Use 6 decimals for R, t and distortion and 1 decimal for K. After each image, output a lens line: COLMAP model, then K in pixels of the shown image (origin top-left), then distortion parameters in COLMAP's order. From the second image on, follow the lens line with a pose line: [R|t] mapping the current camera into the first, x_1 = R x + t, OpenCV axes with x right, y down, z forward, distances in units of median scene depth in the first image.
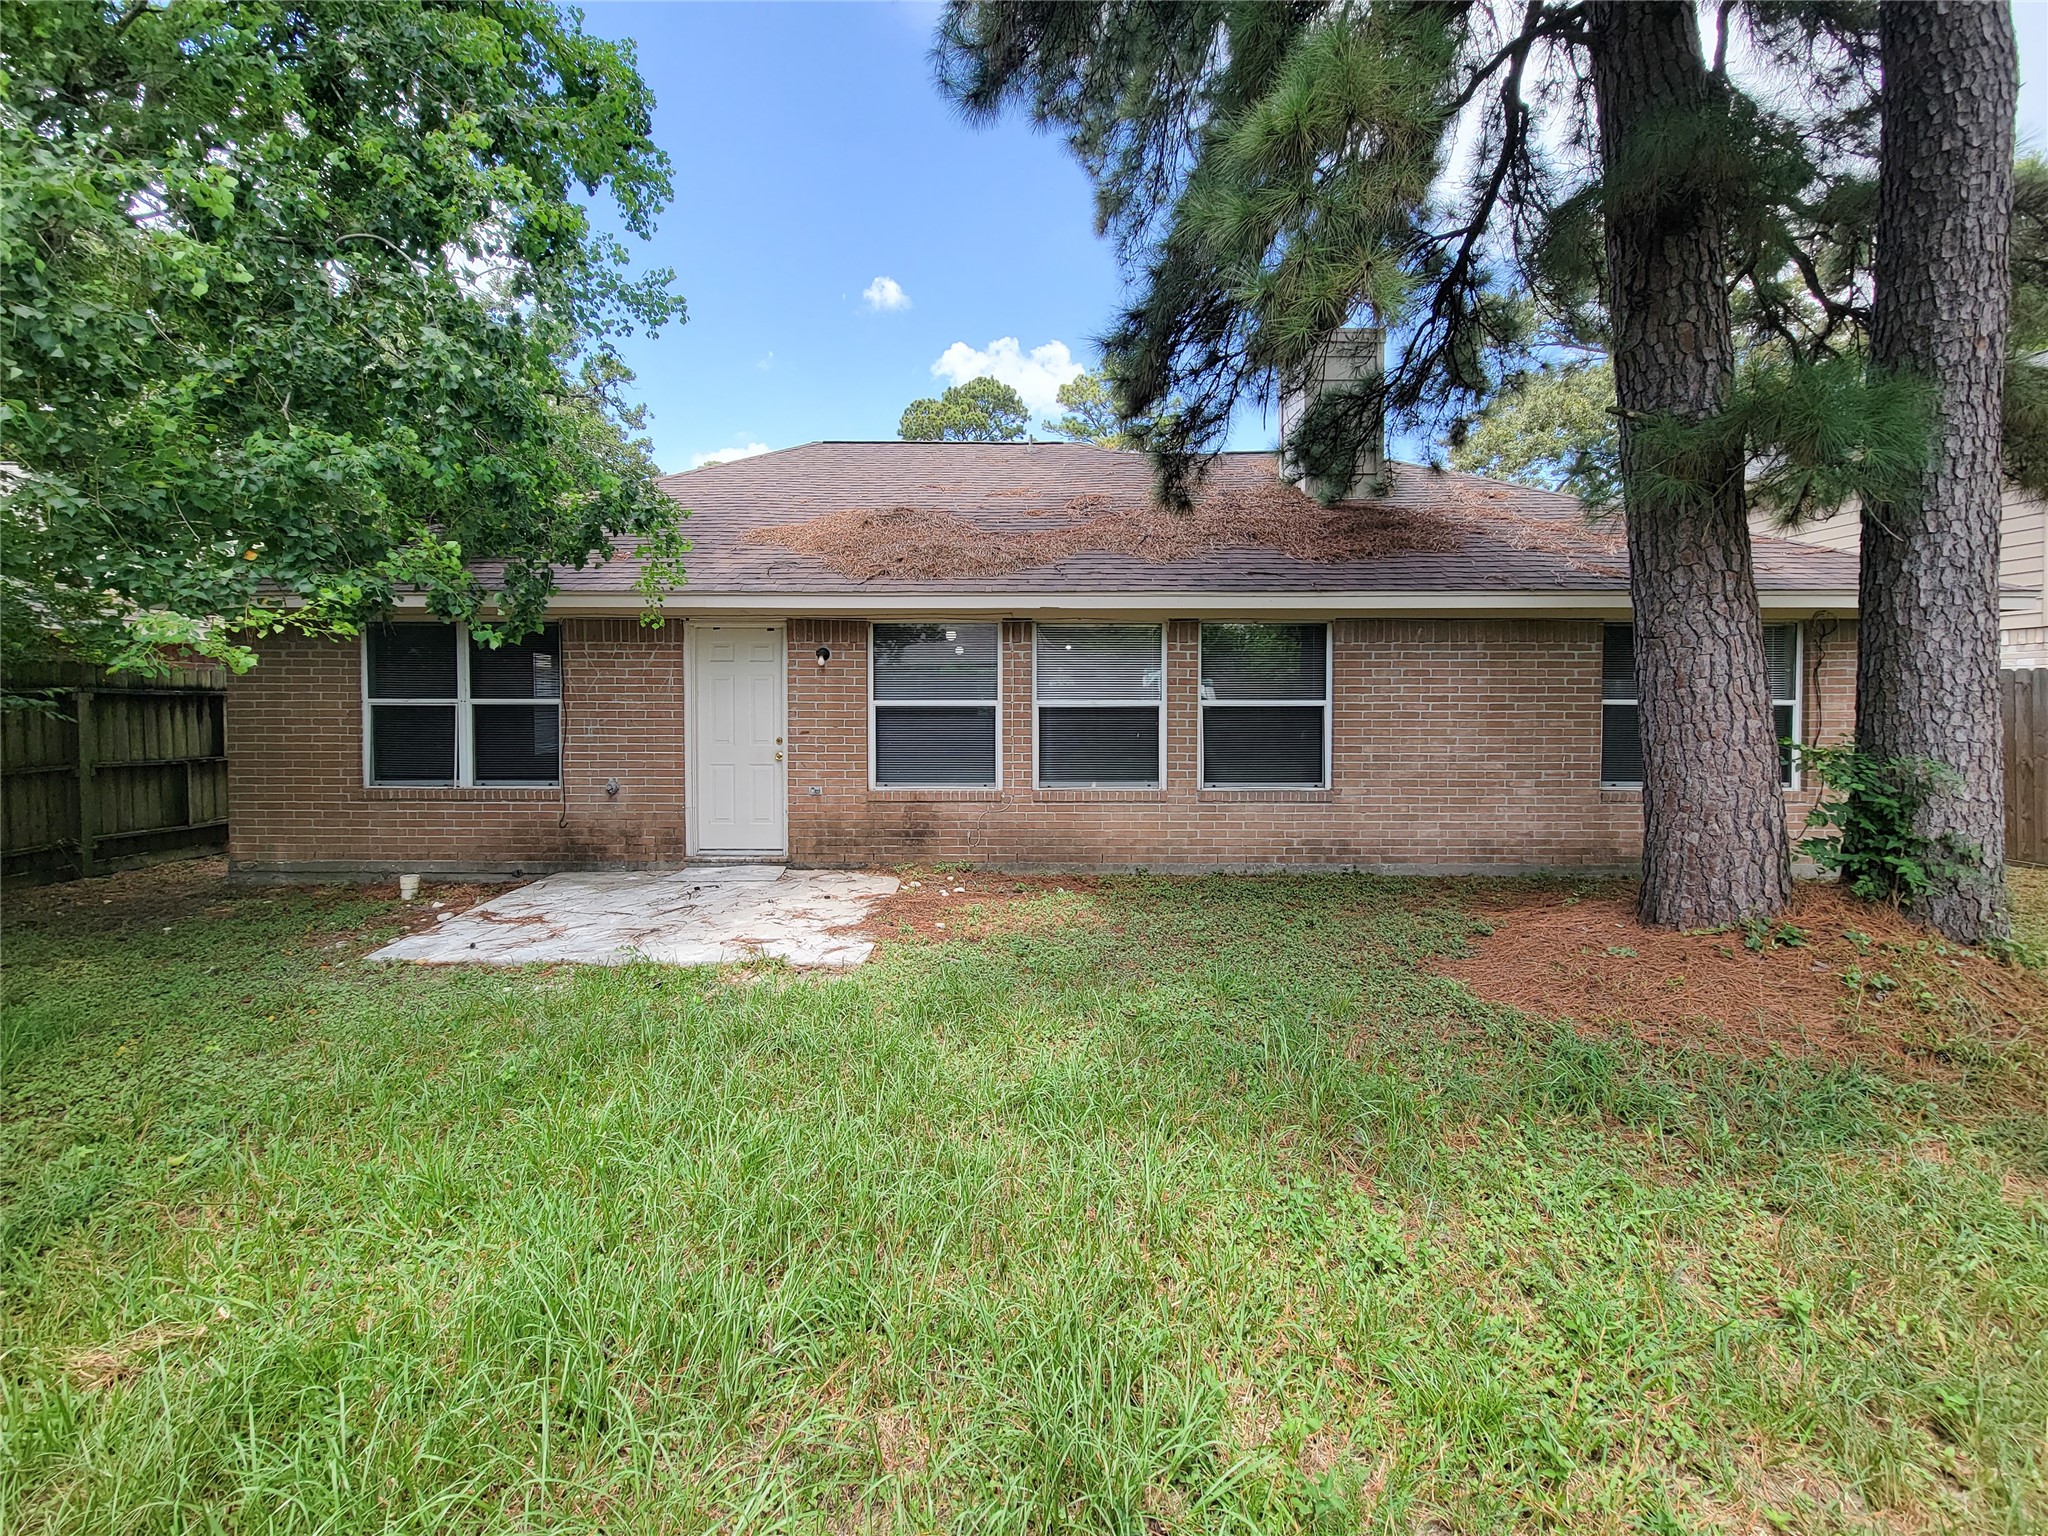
lens RADIAL K [[855.6, 0, 1025.8], [0, 855.6, 710.5], [0, 0, 1]] dist [0.000159, -0.000274]
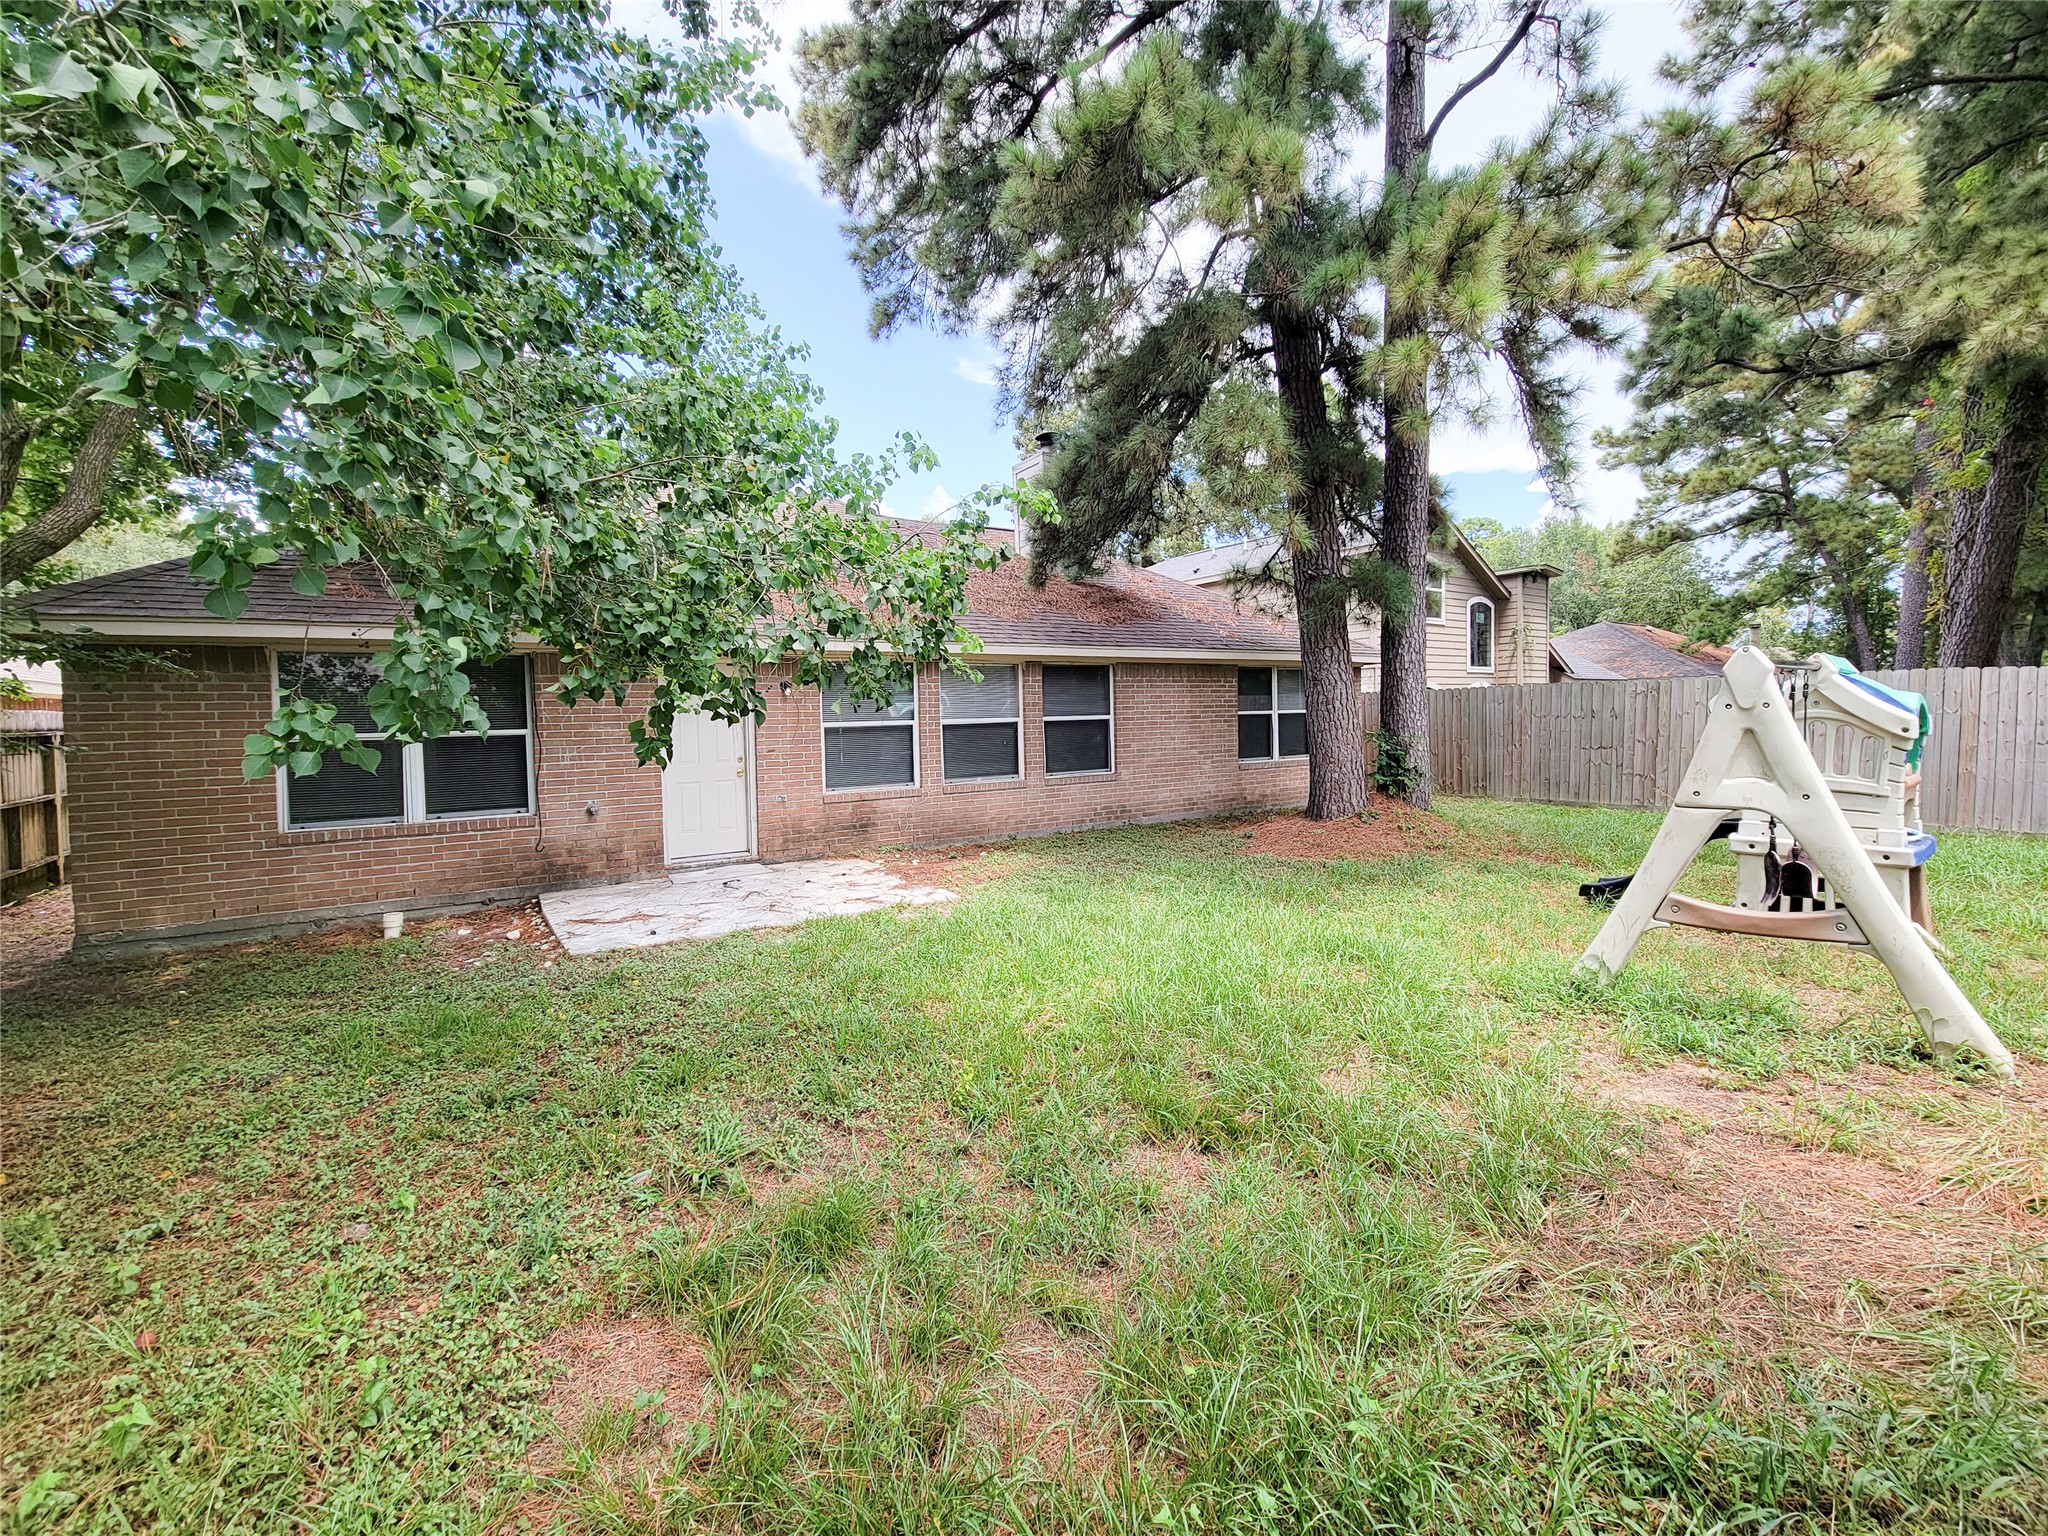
lens RADIAL K [[860.6, 0, 1021.5], [0, 860.6, 772.1], [0, 0, 1]] dist [0.007899, -0.004371]
pose [[0.831104, -0.055711, 0.553320, -0.641426], [0.031152, 0.998071, 0.053700, 0.001836], [-0.555244, -0.027393, 0.831236, -0.203290]]
